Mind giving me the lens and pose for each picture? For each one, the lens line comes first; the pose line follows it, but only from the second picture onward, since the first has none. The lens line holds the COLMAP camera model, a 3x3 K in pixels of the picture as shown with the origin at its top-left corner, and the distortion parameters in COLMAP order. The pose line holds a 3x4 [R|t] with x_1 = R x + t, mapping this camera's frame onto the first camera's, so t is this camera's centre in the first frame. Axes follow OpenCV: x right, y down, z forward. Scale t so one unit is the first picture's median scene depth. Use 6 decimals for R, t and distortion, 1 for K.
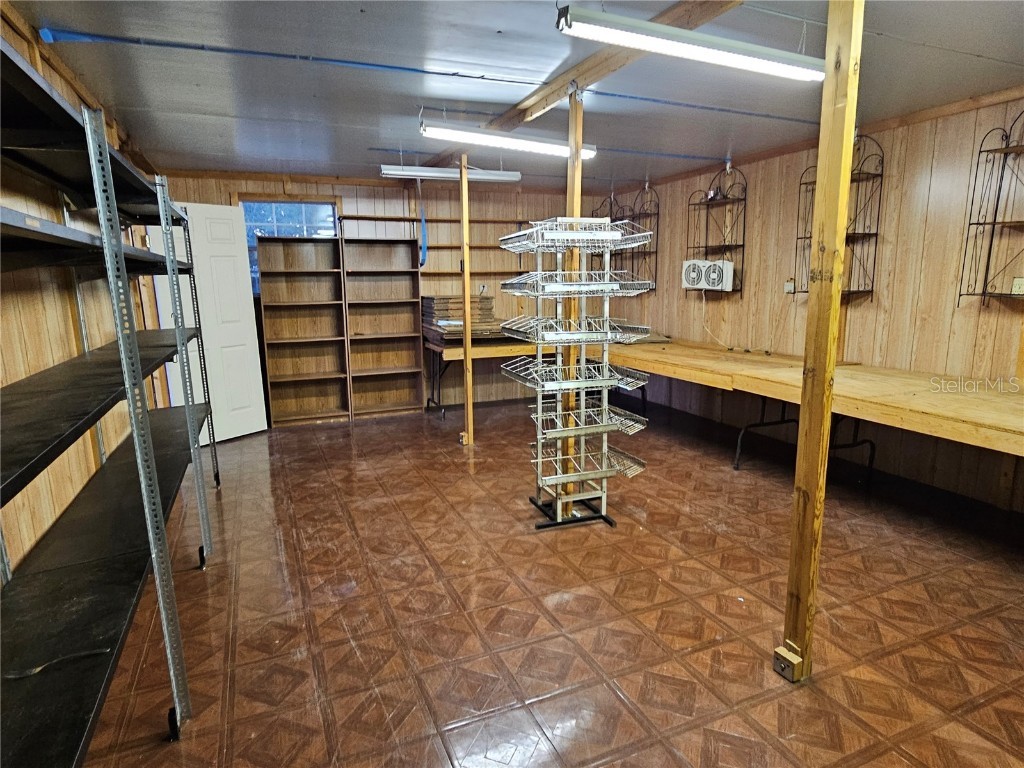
lens RADIAL K [[591.3, 0, 514.4], [0, 591.3, 387.7], [0, 0, 1]] dist [0.000023, -0.001698]
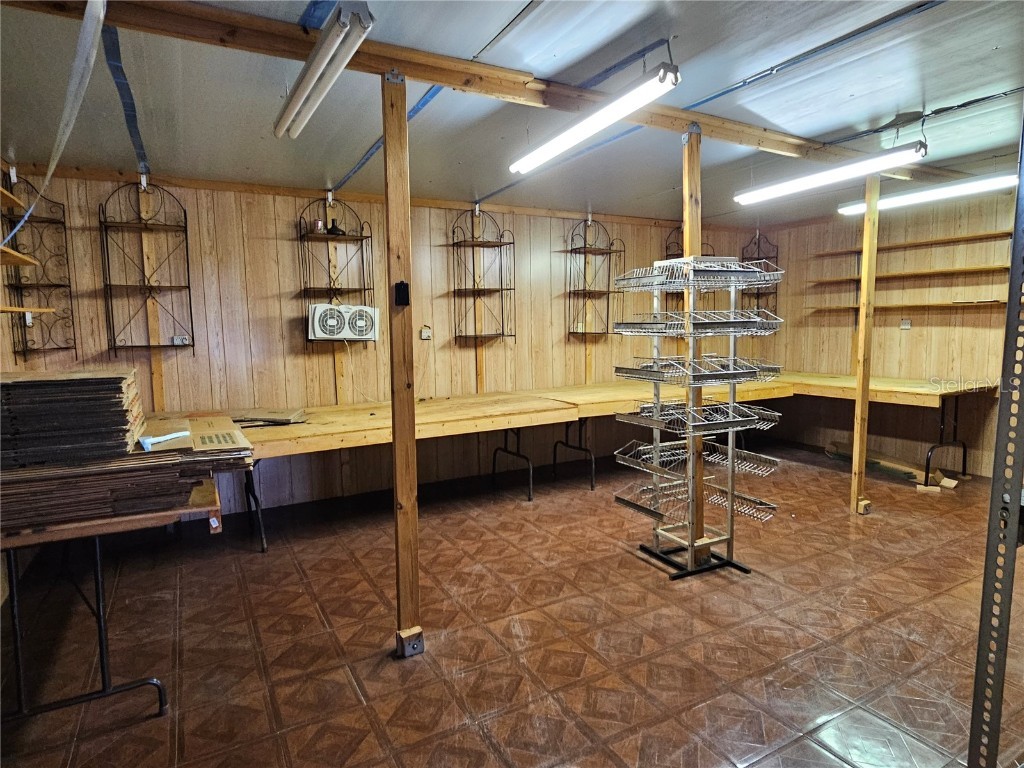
lens RADIAL K [[591.3, 0, 513.3], [0, 591.3, 383.5], [0, 0, 1]] dist [0.000023, -0.001698]
pose [[-0.094256, -0.091188, 0.991363, -0.788571], [0.195691, 0.974672, 0.108258, -0.225077], [-0.976126, 0.204205, -0.074024, 1.273441]]
